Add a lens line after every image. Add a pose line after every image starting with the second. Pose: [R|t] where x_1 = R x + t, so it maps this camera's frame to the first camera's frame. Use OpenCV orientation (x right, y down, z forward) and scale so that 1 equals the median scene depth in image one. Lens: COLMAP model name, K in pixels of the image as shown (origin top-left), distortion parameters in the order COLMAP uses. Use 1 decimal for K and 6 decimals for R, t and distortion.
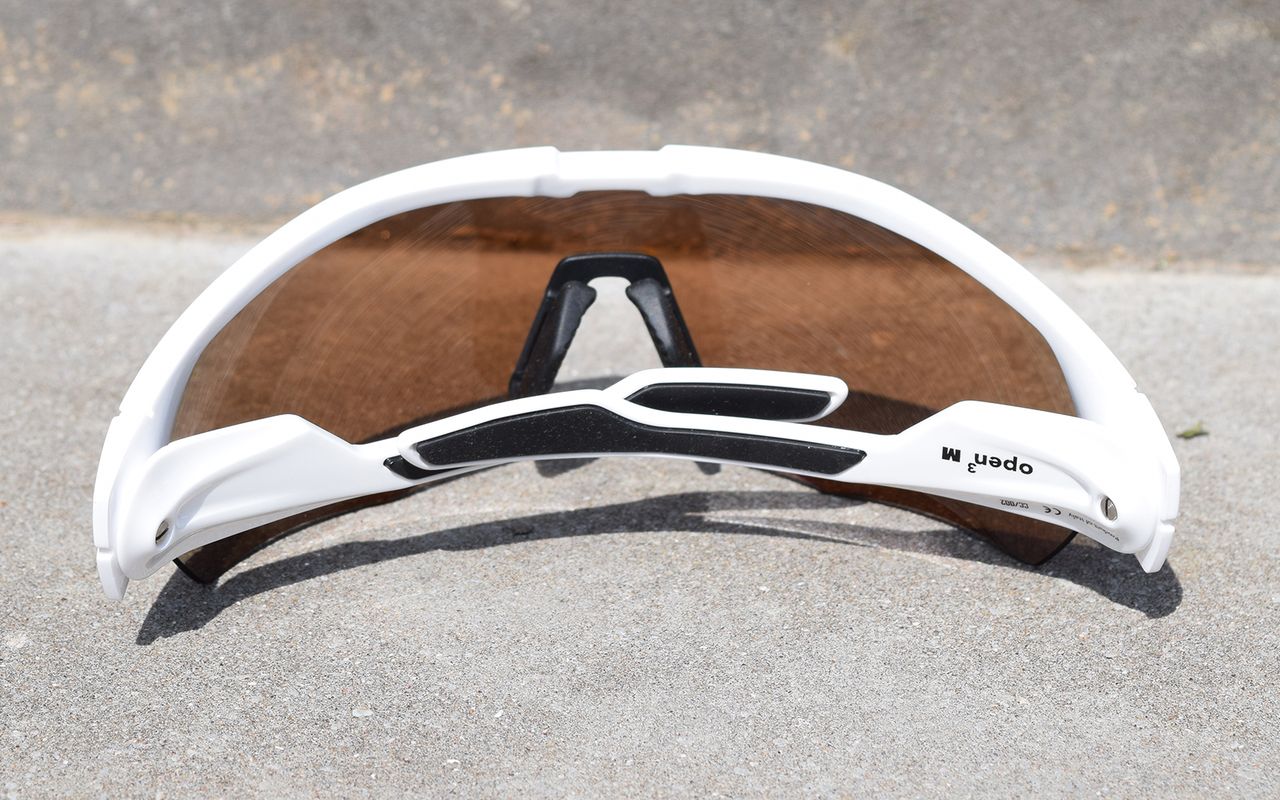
lens RADIAL K [[3681.1, 0, 662.6], [0, 3681.1, 400.3], [0, 0, 1]] dist [0.075756, -0.186755]
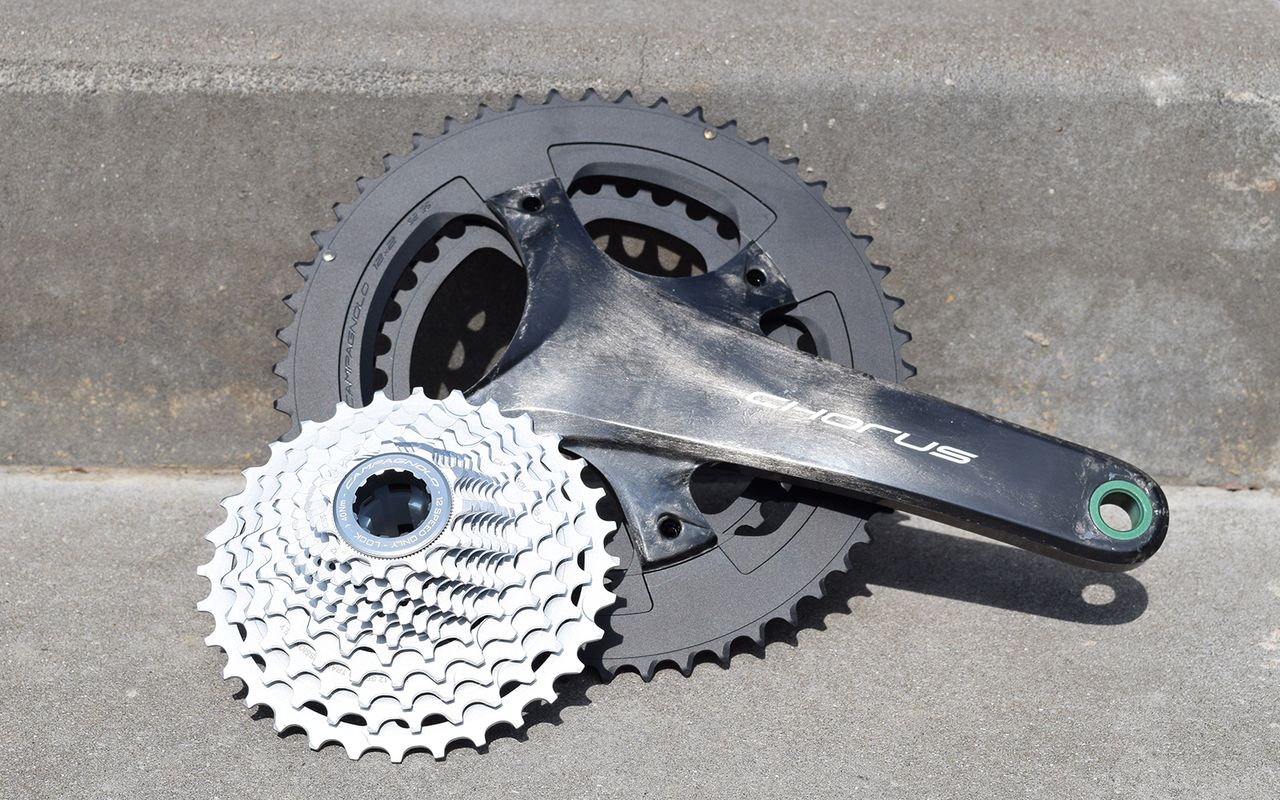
lens RADIAL K [[2583.2, 0, 640.0], [0, 2583.2, 400.0], [0, 0, 1]] dist [0.007702, -0.084728]
pose [[0.995217, -0.026845, 0.093933, -0.012709], [0.027538, 0.999602, -0.006089, -0.071434], [-0.093732, 0.008647, 0.995560, -0.430362]]
